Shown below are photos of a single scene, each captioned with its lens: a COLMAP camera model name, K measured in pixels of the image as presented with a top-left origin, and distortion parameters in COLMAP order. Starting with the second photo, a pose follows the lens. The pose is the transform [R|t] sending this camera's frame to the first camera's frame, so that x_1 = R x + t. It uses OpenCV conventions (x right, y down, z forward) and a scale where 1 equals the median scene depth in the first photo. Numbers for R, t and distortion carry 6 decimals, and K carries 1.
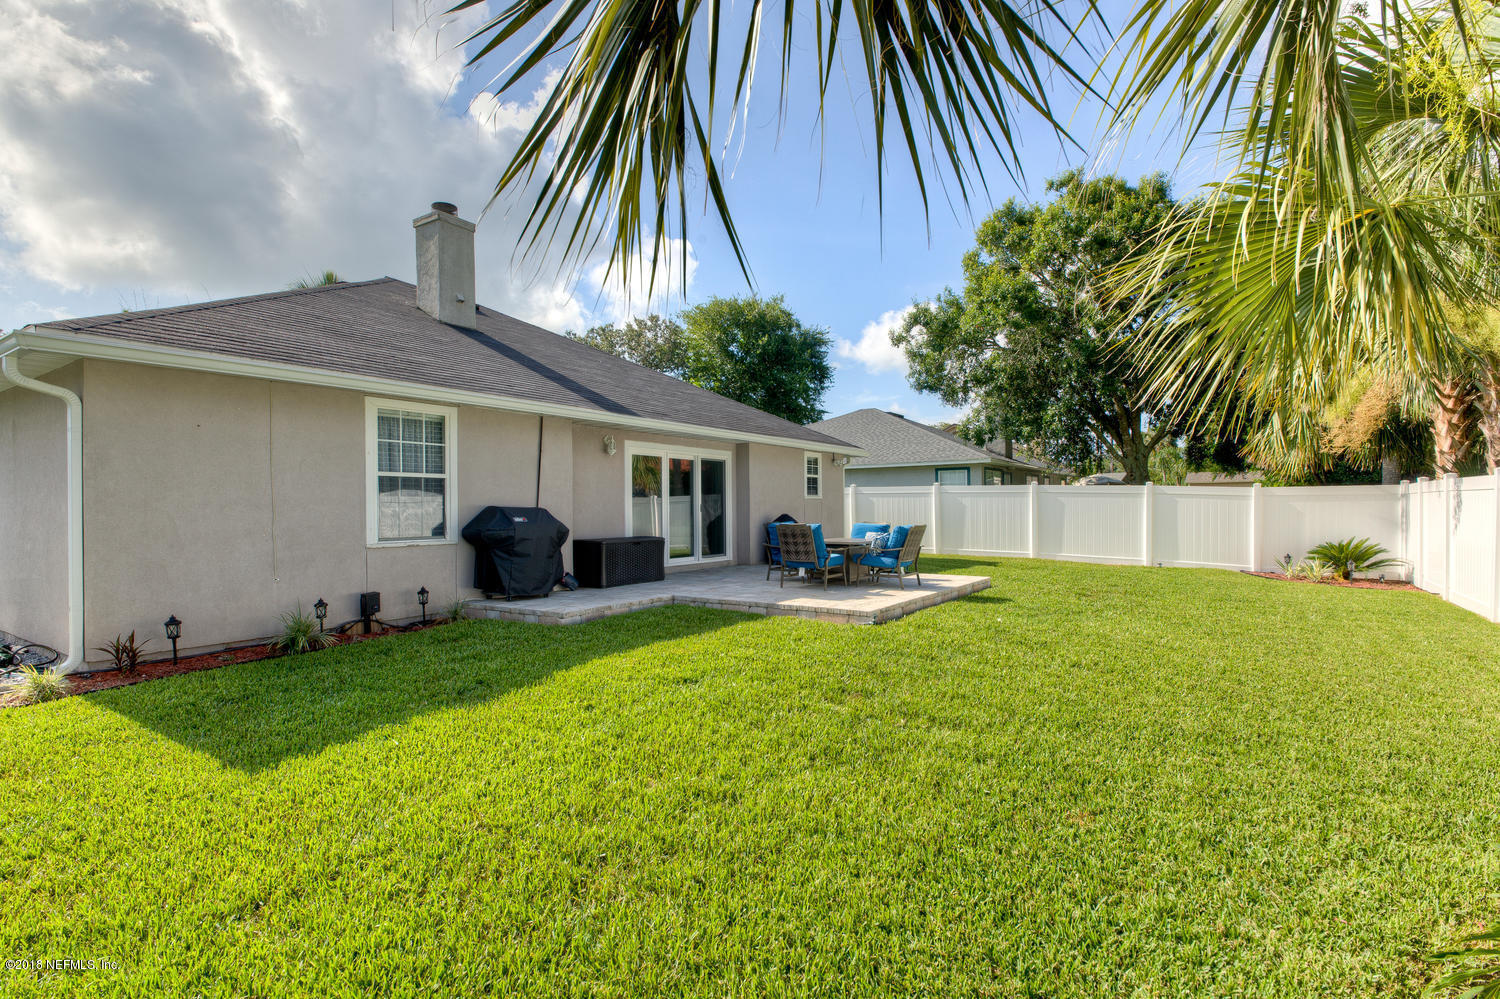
lens RADIAL K [[697.6, 0, 744.4], [0, 697.6, 501.7], [0, 0, 1]] dist [-0.017144, -0.000438]
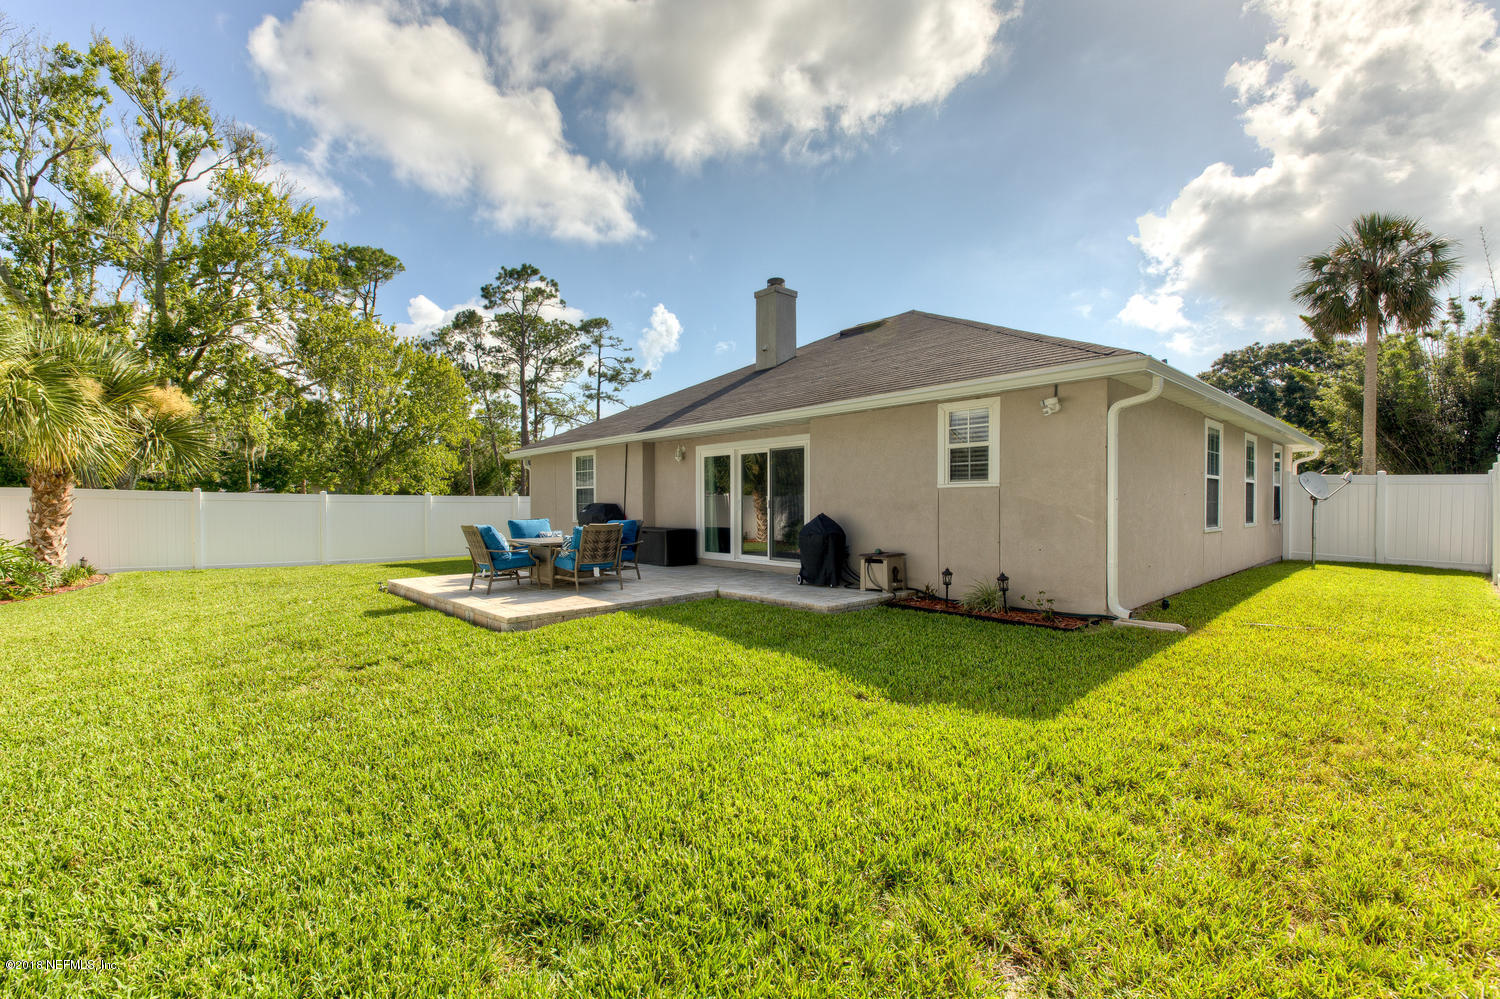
lens RADIAL K [[697.6, 0, 744.4], [0, 697.6, 501.7], [0, 0, 1]] dist [-0.017144, -0.000438]
pose [[-0.285211, 0.020856, -0.958238, 0.878477], [0.022110, 0.999640, 0.015177, -0.007818], [0.958210, -0.016858, -0.285570, 1.306103]]
